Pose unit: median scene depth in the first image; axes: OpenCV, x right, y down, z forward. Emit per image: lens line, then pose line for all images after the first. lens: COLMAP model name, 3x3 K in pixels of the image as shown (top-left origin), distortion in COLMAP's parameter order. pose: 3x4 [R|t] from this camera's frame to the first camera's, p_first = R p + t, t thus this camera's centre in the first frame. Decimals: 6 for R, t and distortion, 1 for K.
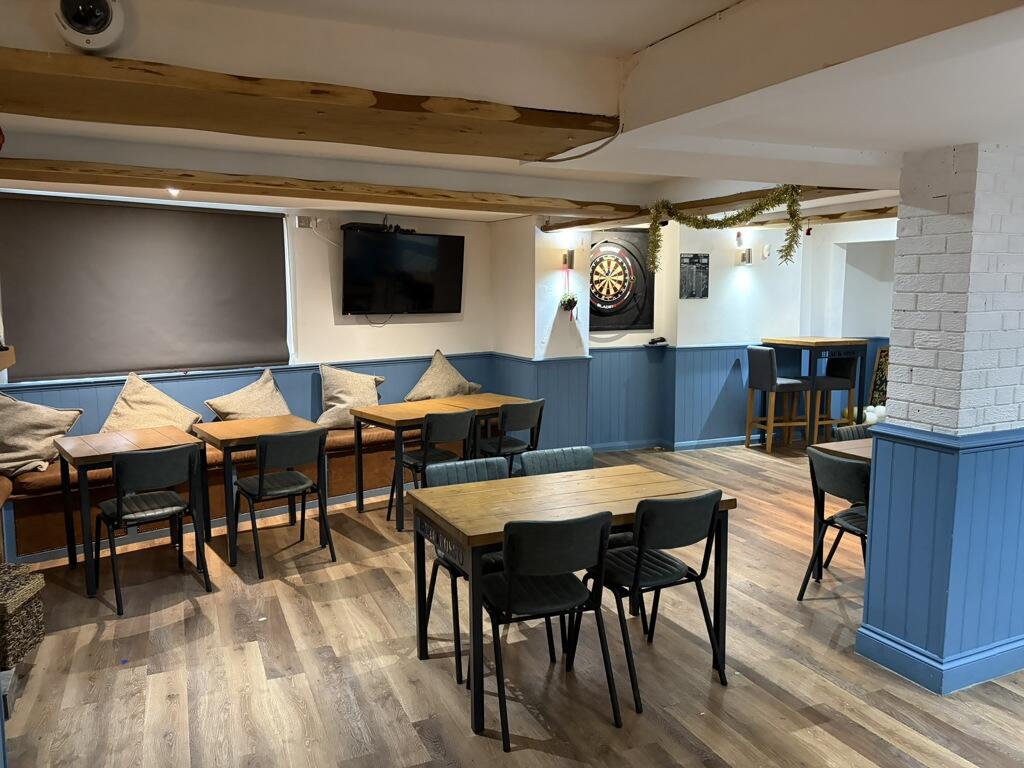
lens RADIAL K [[778.8, 0, 505.3], [0, 778.8, 391.7], [0, 0, 1]] dist [0.100762, -0.091734]
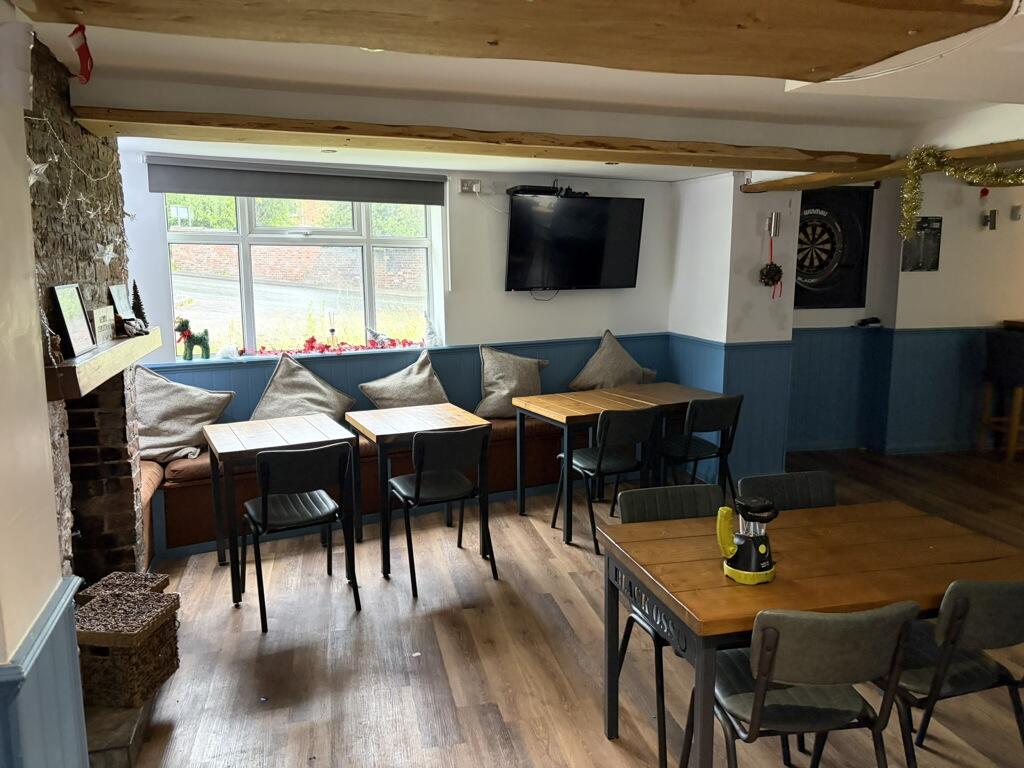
lens RADIAL K [[779.6, 0, 512.0], [0, 779.6, 384.0], [0, 0, 1]] dist [0.094527, -0.093185]
pose [[0.984653, 0.030554, -0.171829, -0.040834], [-0.025198, 0.999129, 0.033264, -0.019738], [0.172695, -0.028424, 0.984565, 0.112517]]
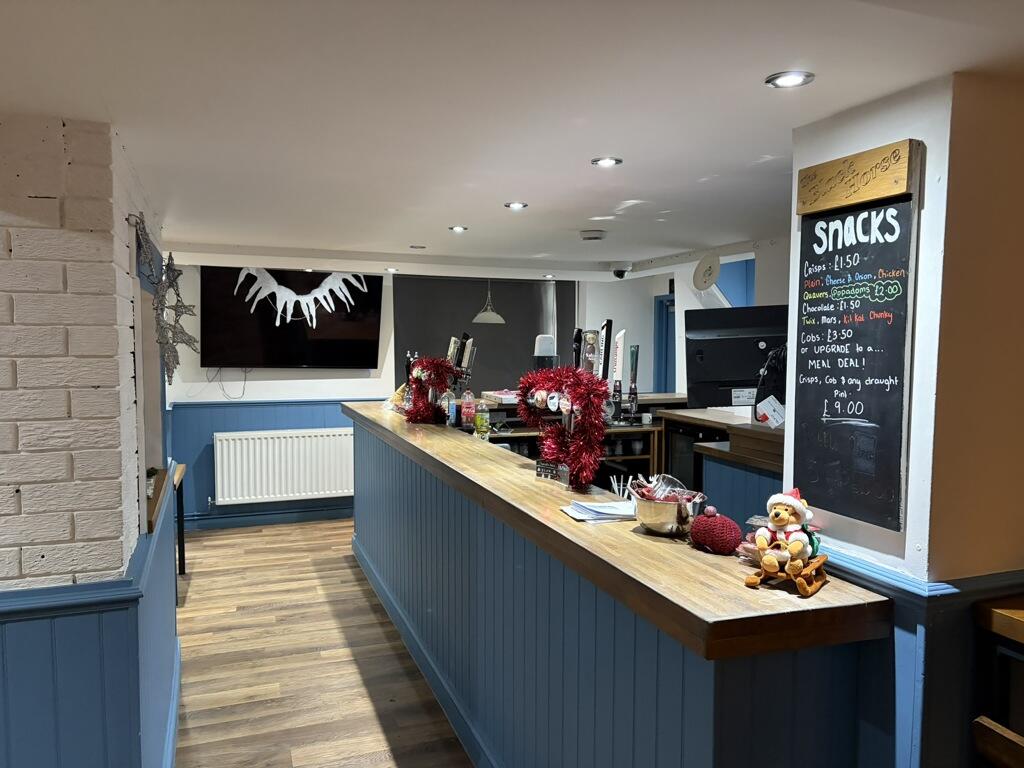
lens RADIAL K [[779.6, 0, 512.0], [0, 779.6, 384.0], [0, 0, 1]] dist [0.094527, -0.093185]
pose [[0.091231, -0.066270, 0.993622, -0.025454], [0.129651, 0.990081, 0.054130, -0.092027], [-0.987354, 0.123886, 0.098918, 0.604146]]
